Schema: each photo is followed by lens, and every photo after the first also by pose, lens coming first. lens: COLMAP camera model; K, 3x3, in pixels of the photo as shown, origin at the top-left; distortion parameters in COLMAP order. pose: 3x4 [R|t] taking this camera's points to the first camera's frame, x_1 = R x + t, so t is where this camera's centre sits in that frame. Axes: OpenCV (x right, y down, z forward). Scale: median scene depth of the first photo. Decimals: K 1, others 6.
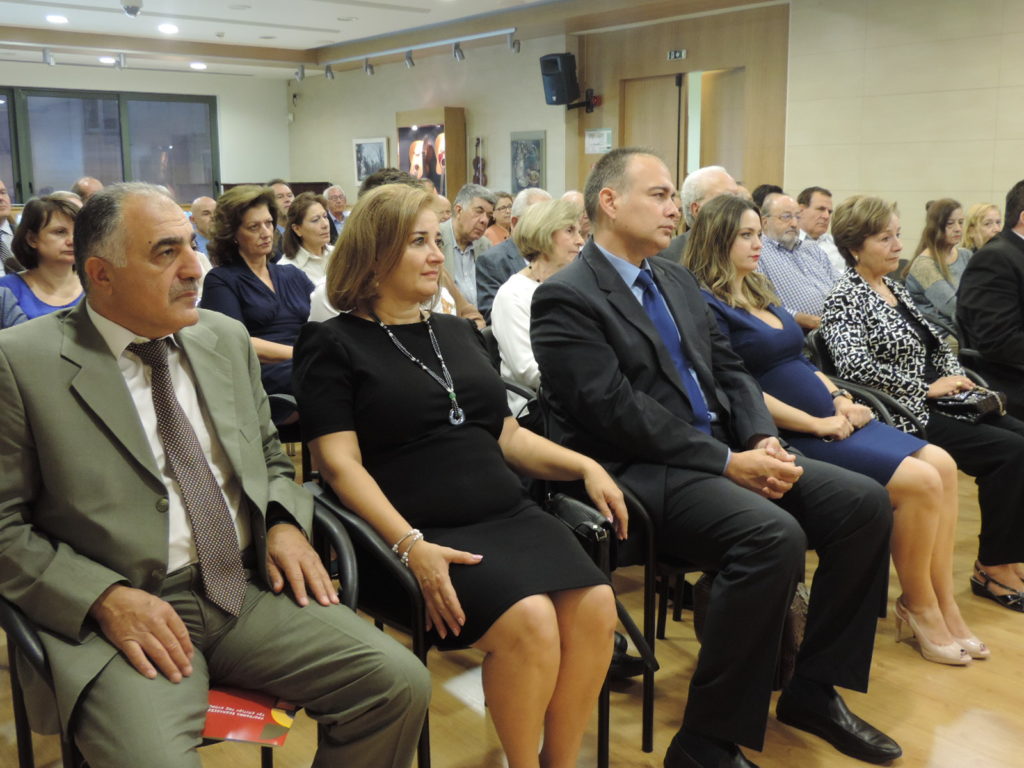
lens RADIAL K [[1080.9, 0, 512.0], [0, 1080.9, 384.0], [0, 0, 1]] dist [-0.031637, 0.005002]
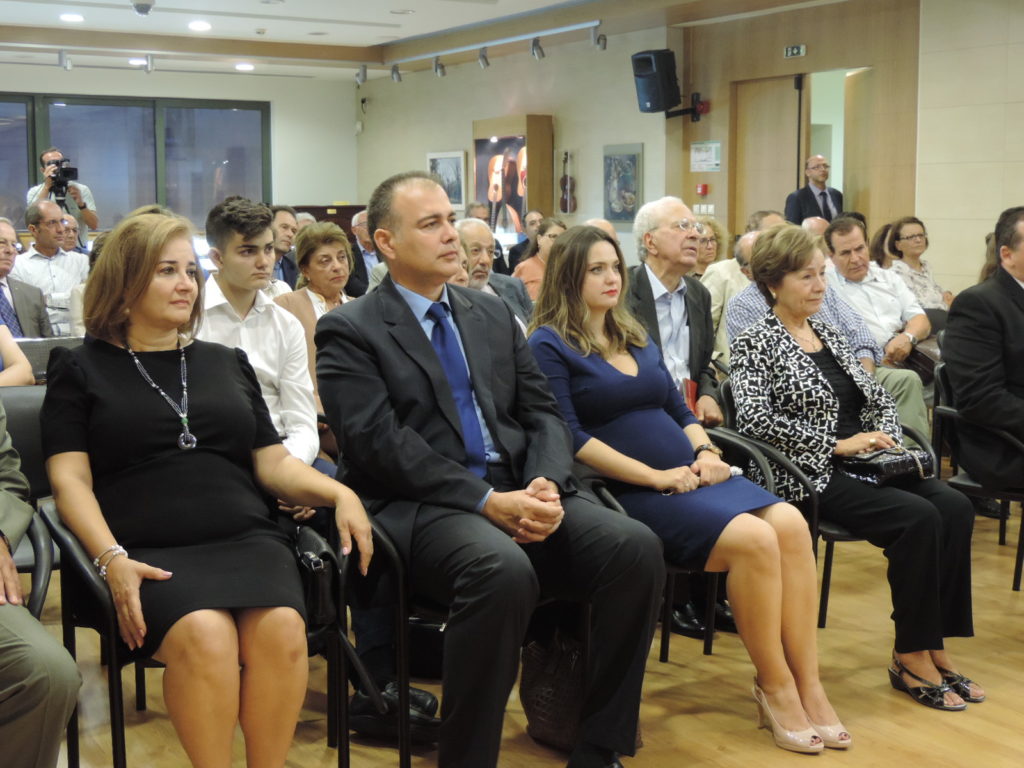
lens RADIAL K [[1429.5, 0, 512.0], [0, 1429.5, 384.0], [0, 0, 1]] dist [-0.075195, 0.061320]
pose [[0.989135, 0.023013, -0.145200, 0.278470], [-0.031592, 0.997871, -0.057052, 0.026851], [0.143578, 0.061020, 0.987756, -0.173947]]
